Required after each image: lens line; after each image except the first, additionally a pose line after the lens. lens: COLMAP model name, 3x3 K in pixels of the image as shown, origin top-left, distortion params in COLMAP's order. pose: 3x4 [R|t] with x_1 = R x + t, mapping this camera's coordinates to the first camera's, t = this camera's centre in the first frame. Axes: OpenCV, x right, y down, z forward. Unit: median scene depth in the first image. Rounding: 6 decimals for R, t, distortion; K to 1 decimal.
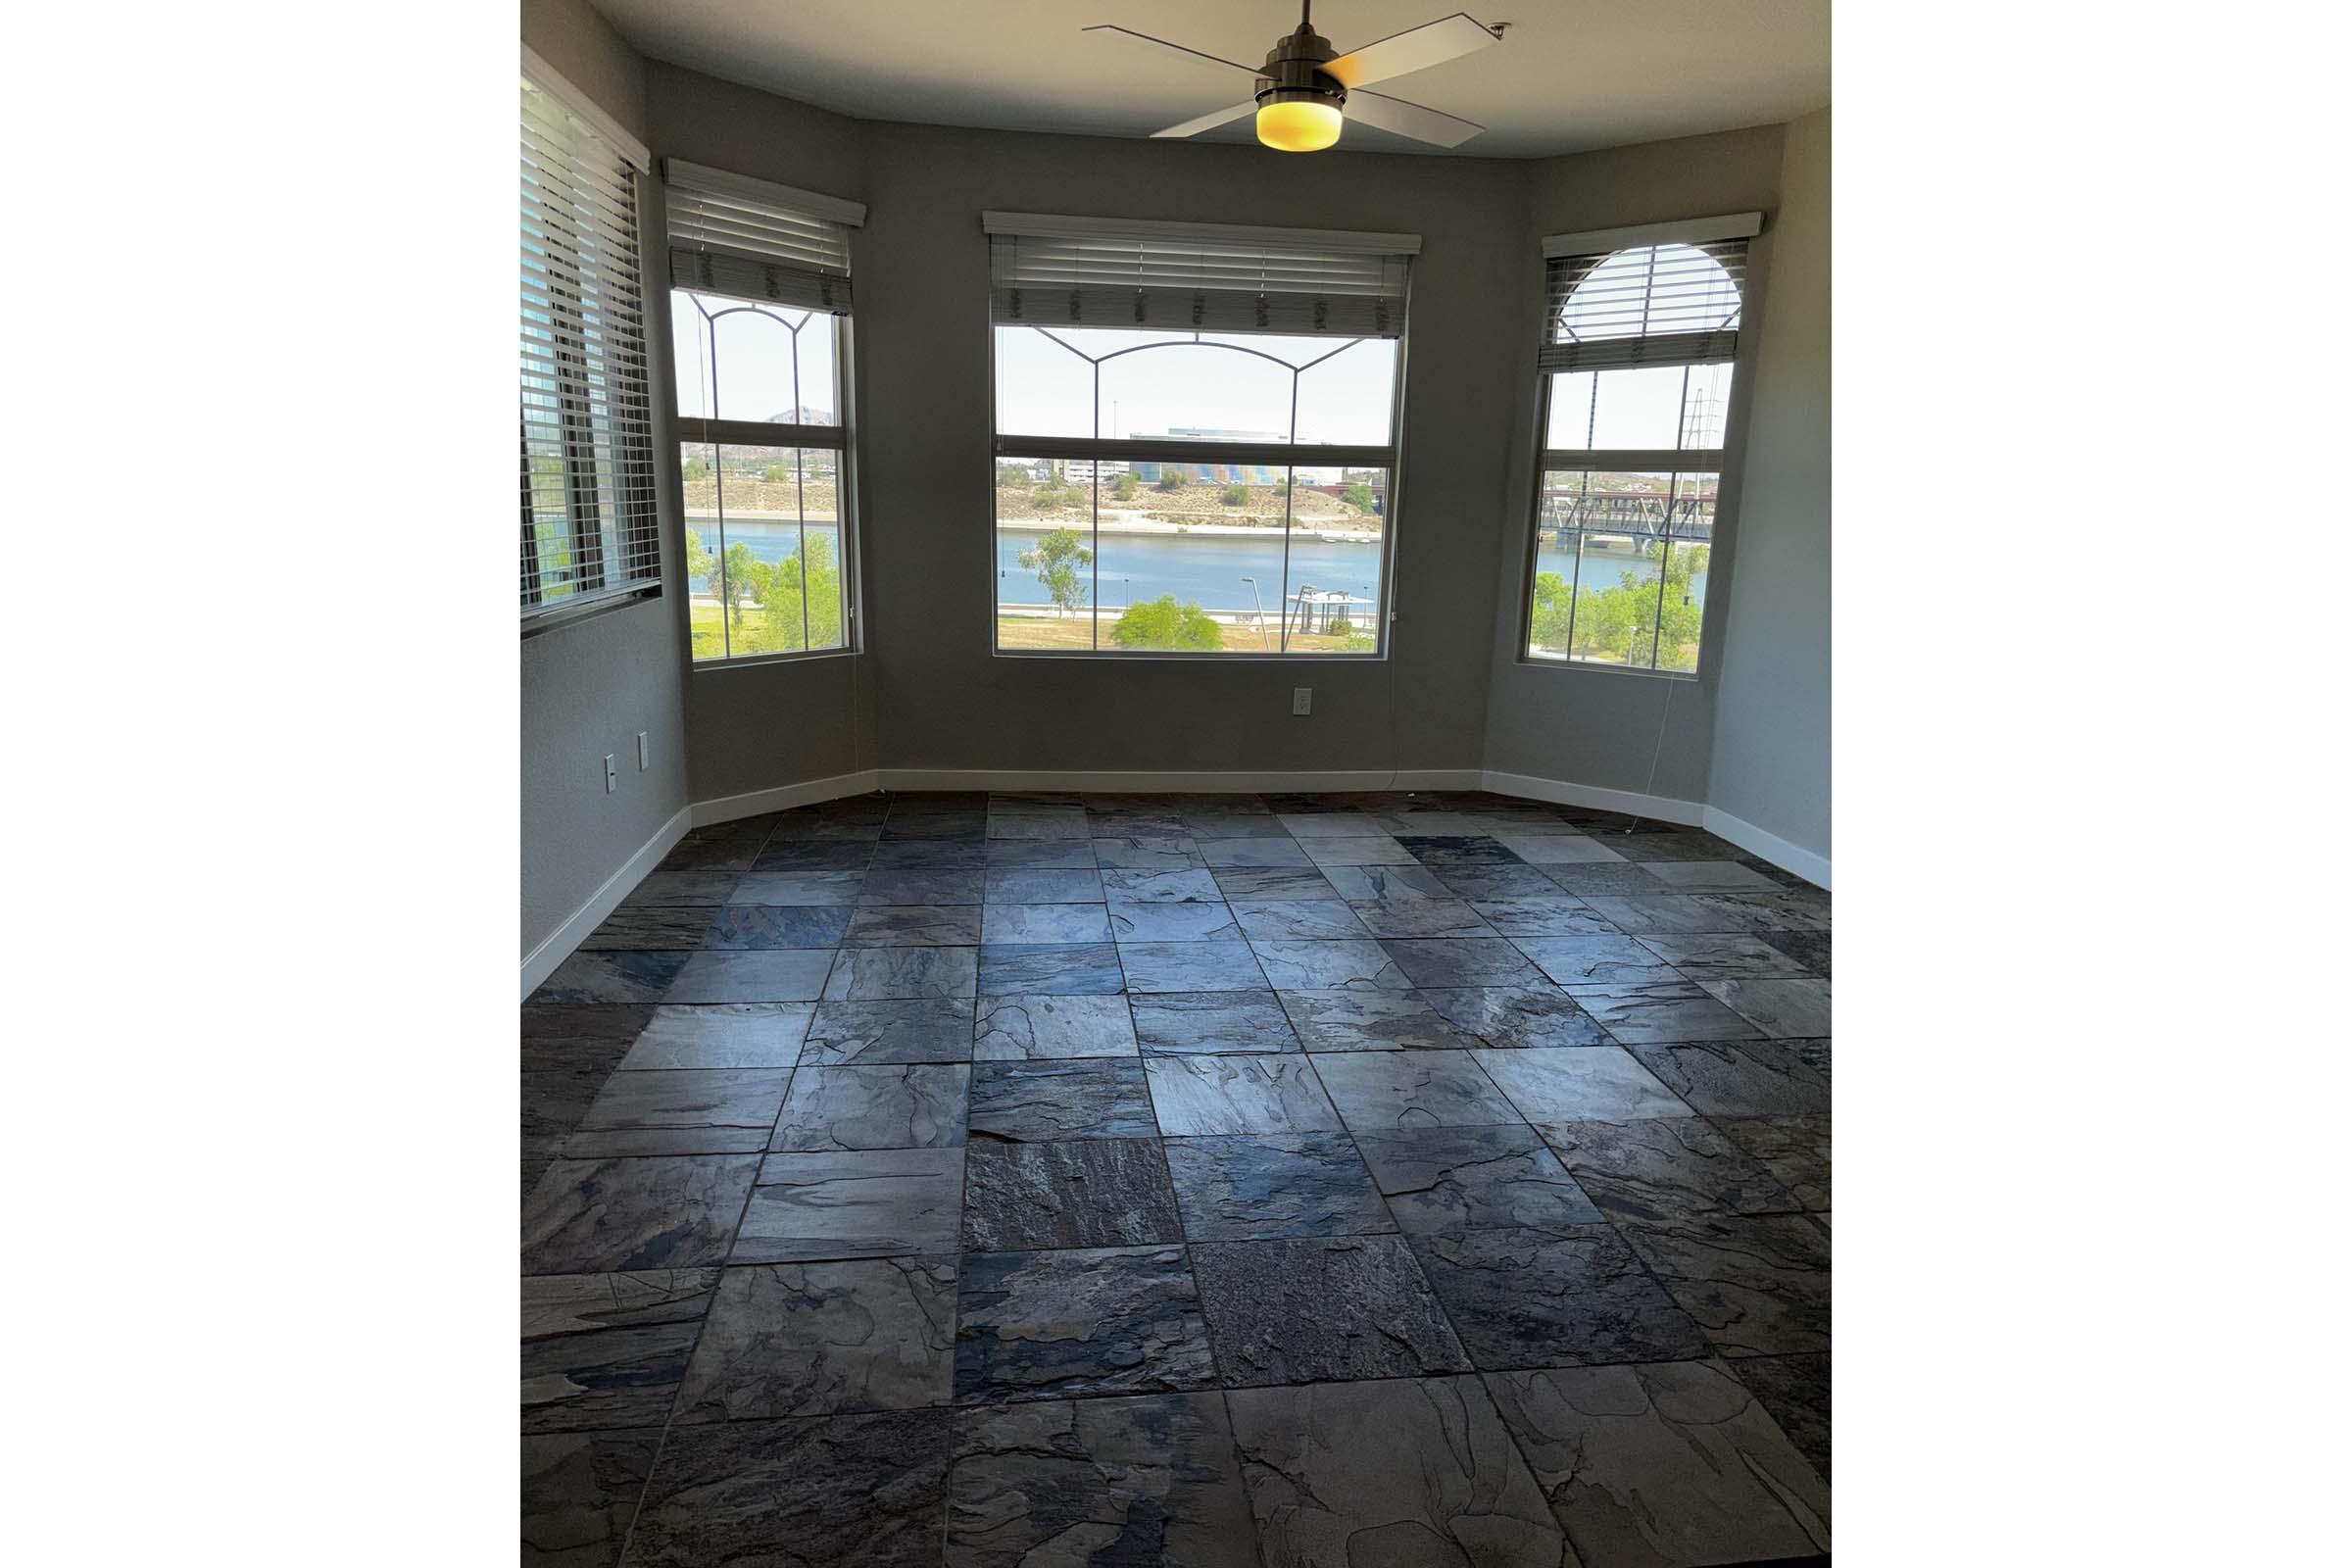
lens RADIAL K [[1329.1, 0, 1167.5], [0, 1329.1, 795.8], [0, 0, 1]] dist [0.018762, 0.000009]
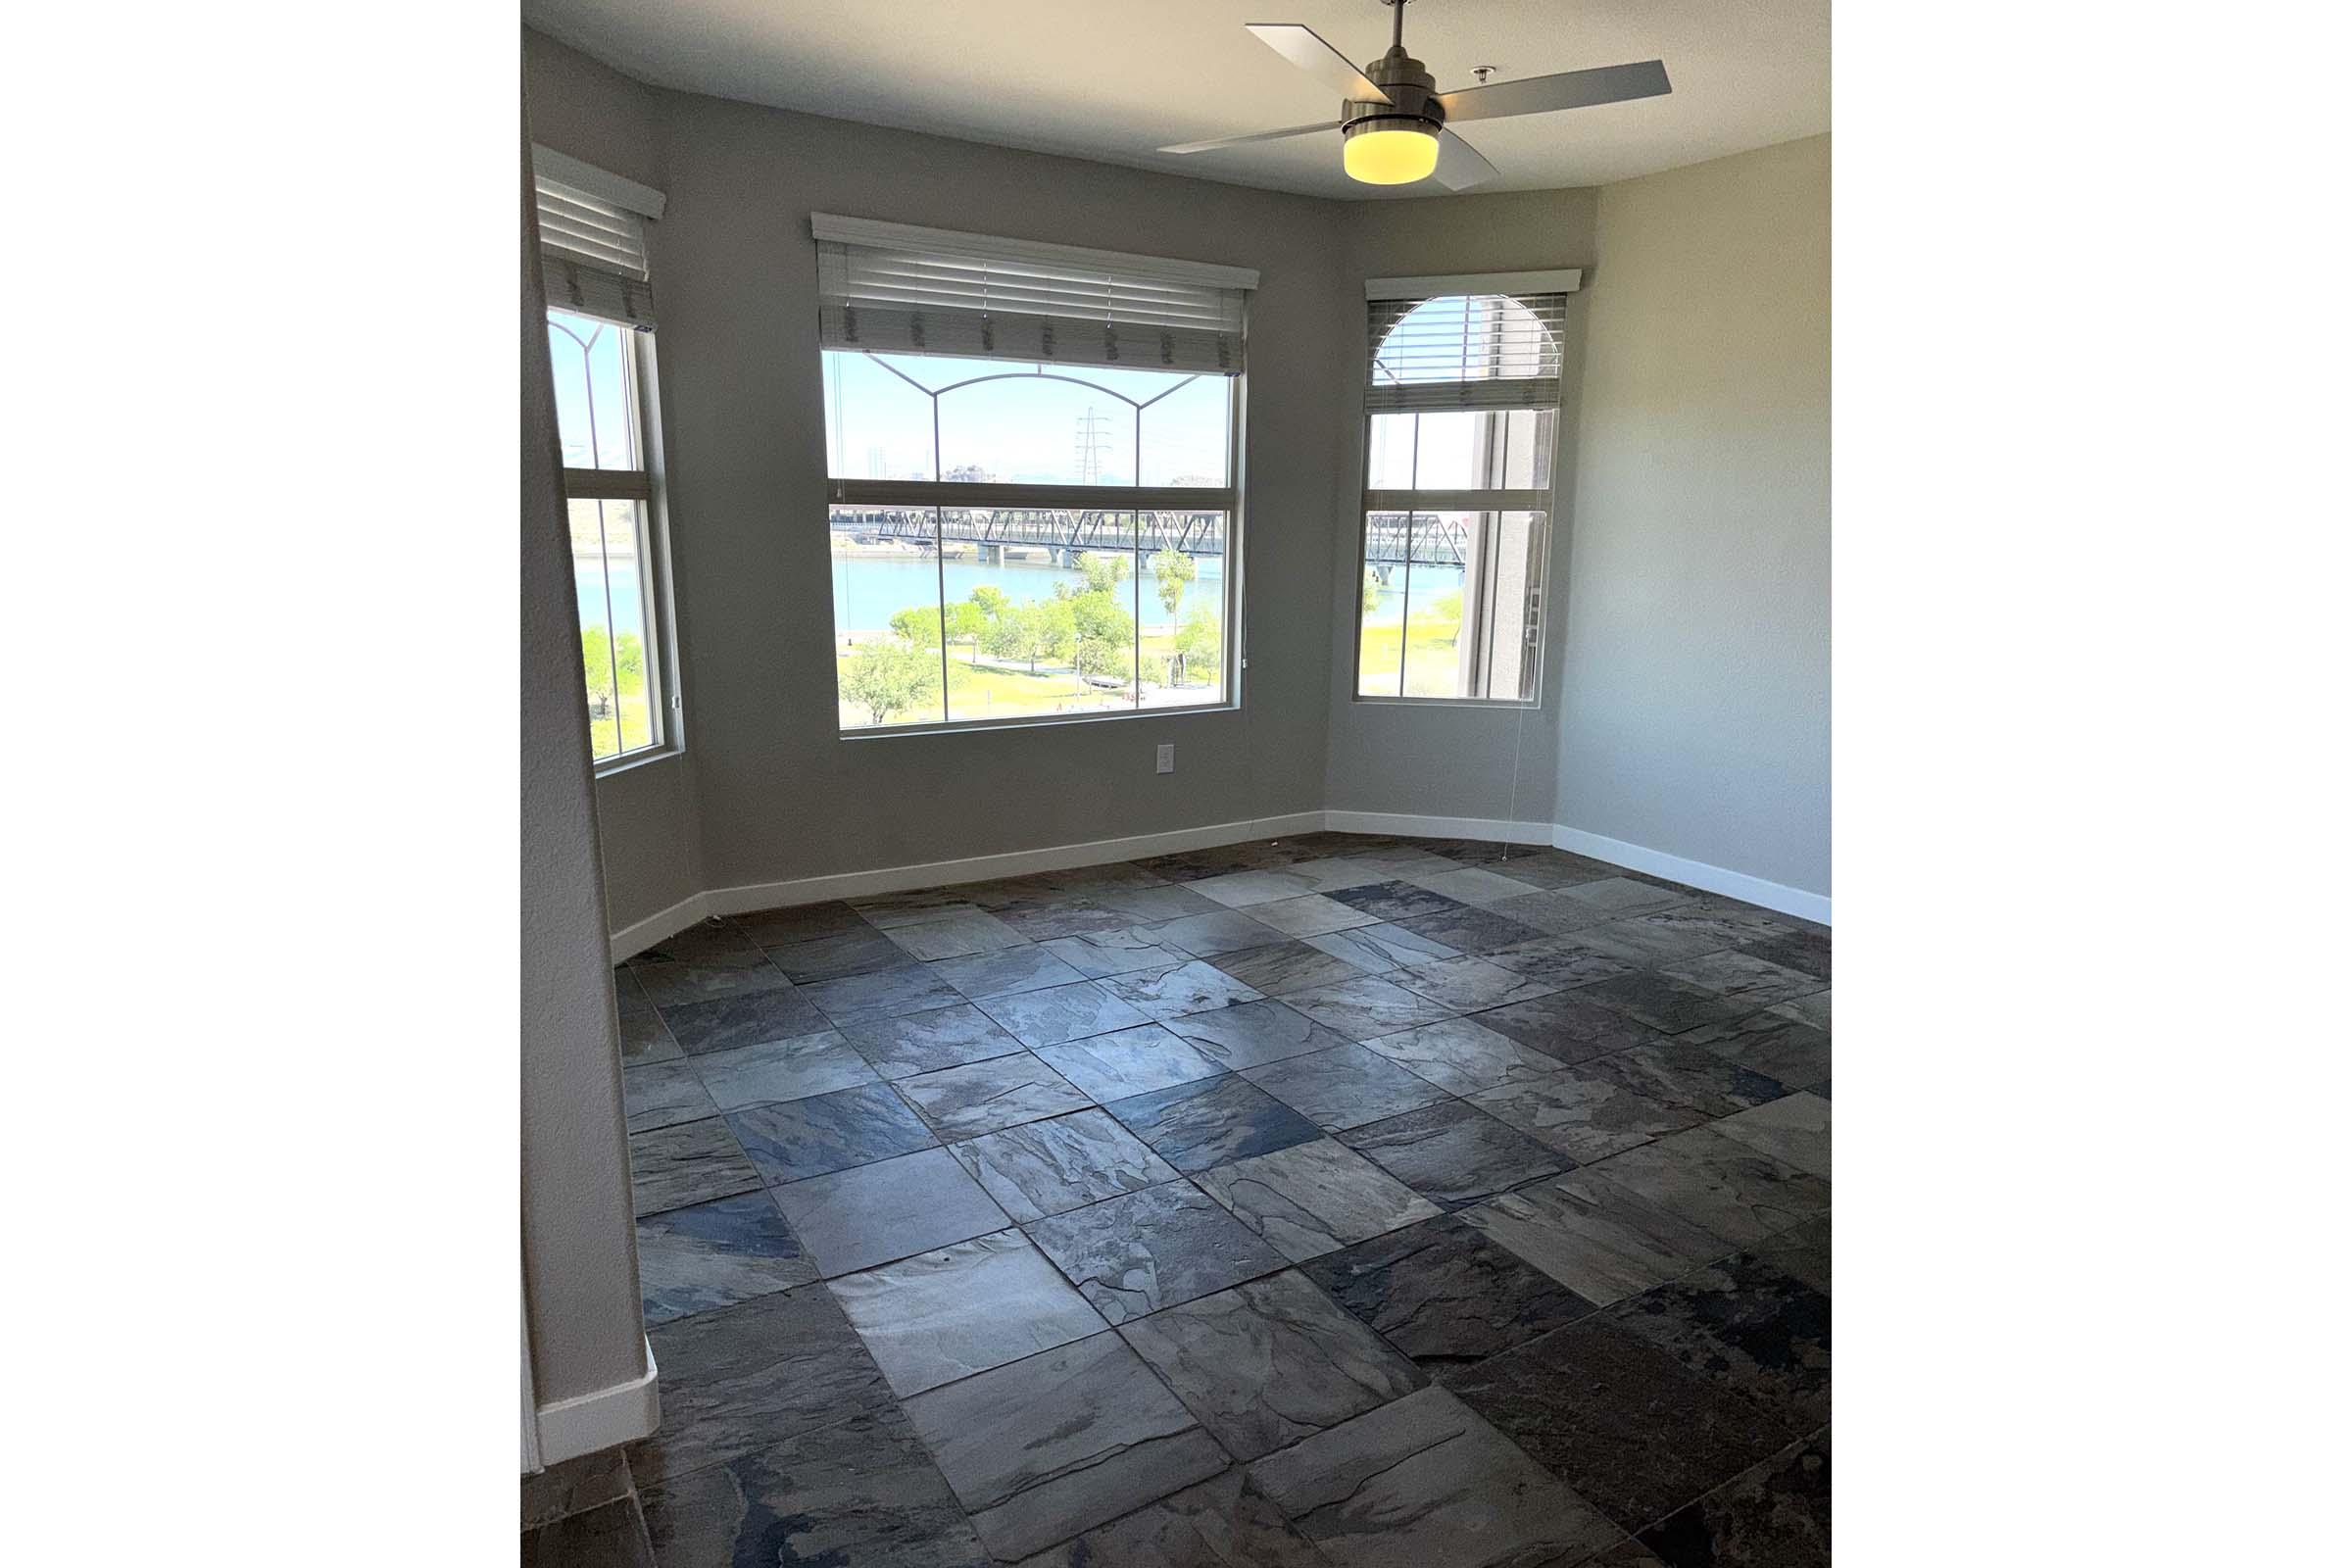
lens RADIAL K [[1329.1, 0, 1166.1], [0, 1329.1, 801.4], [0, 0, 1]] dist [0.018762, 0.000009]
pose [[0.910723, -0.103258, 0.399902, -0.313947], [0.105757, 0.994265, 0.015882, -0.064247], [-0.399249, 0.027829, 0.916420, 0.162976]]
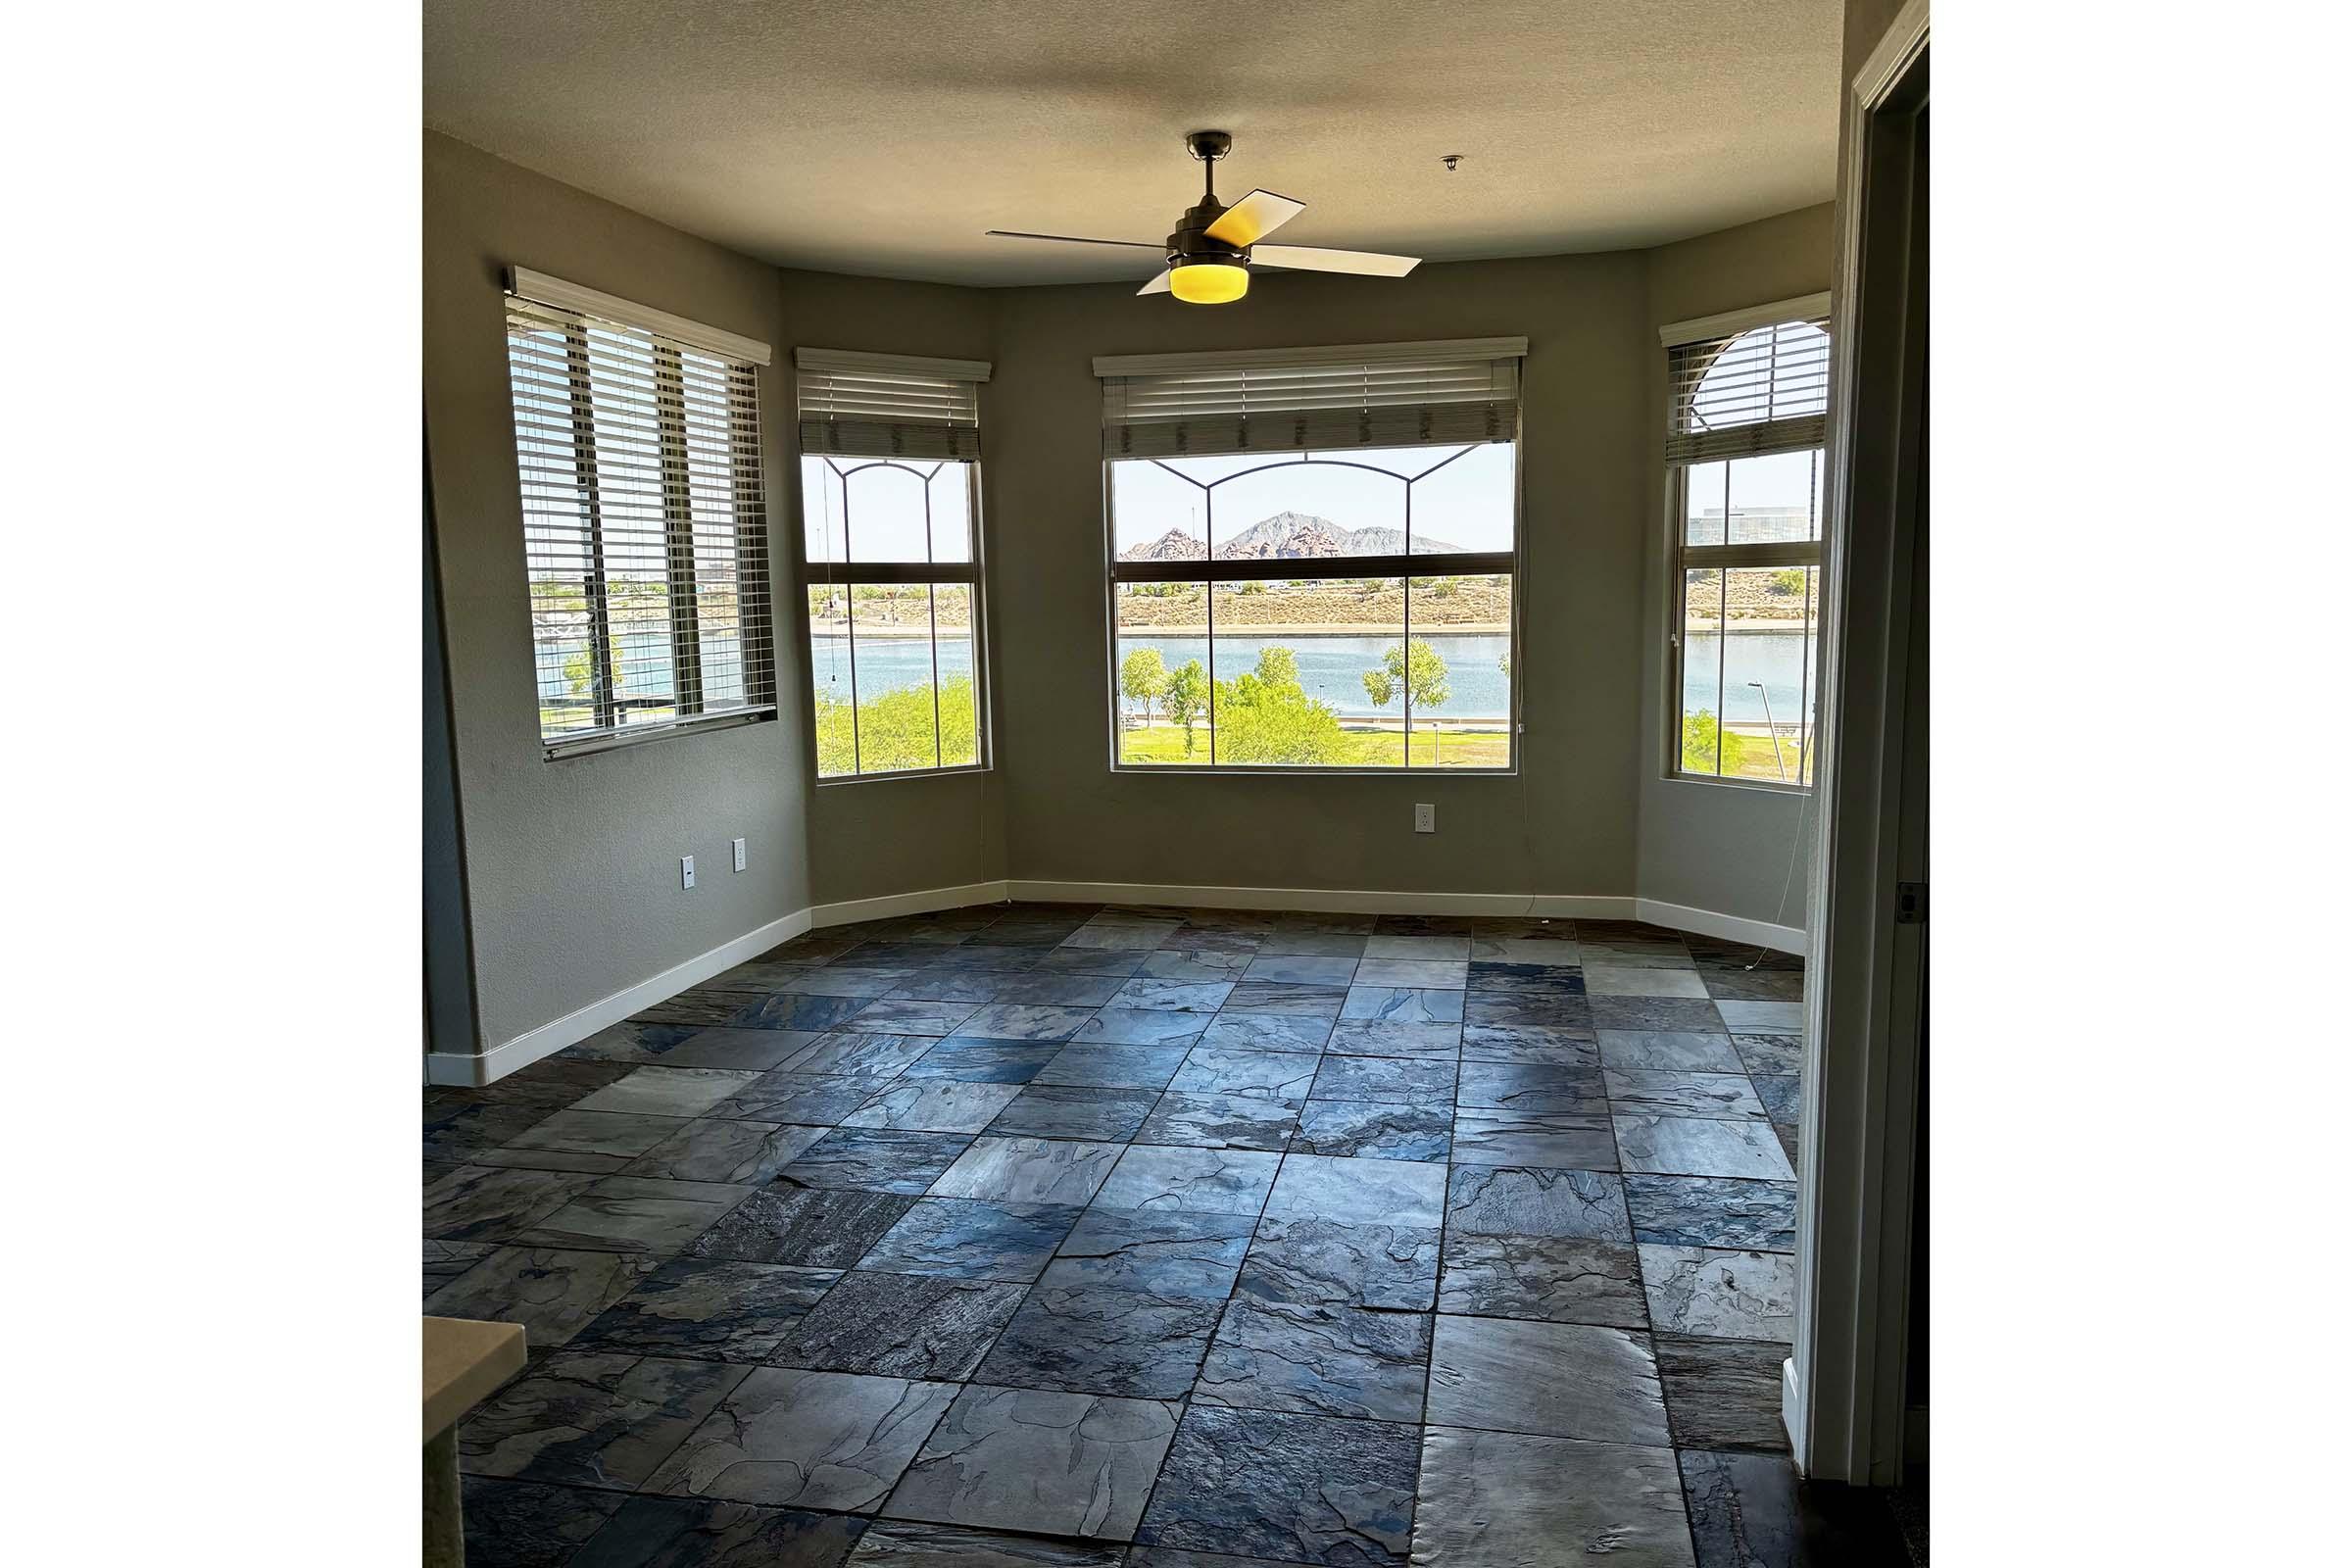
lens RADIAL K [[1523.9, 0, 1177.7], [0, 1523.9, 777.1], [0, 0, 1]] dist [0.031245, -0.011434]
pose [[0.944421, -0.001498, -0.328735, 0.334083], [-0.033175, 0.994451, -0.099838, 0.015600], [0.327060, 0.105194, 0.939130, -0.092589]]
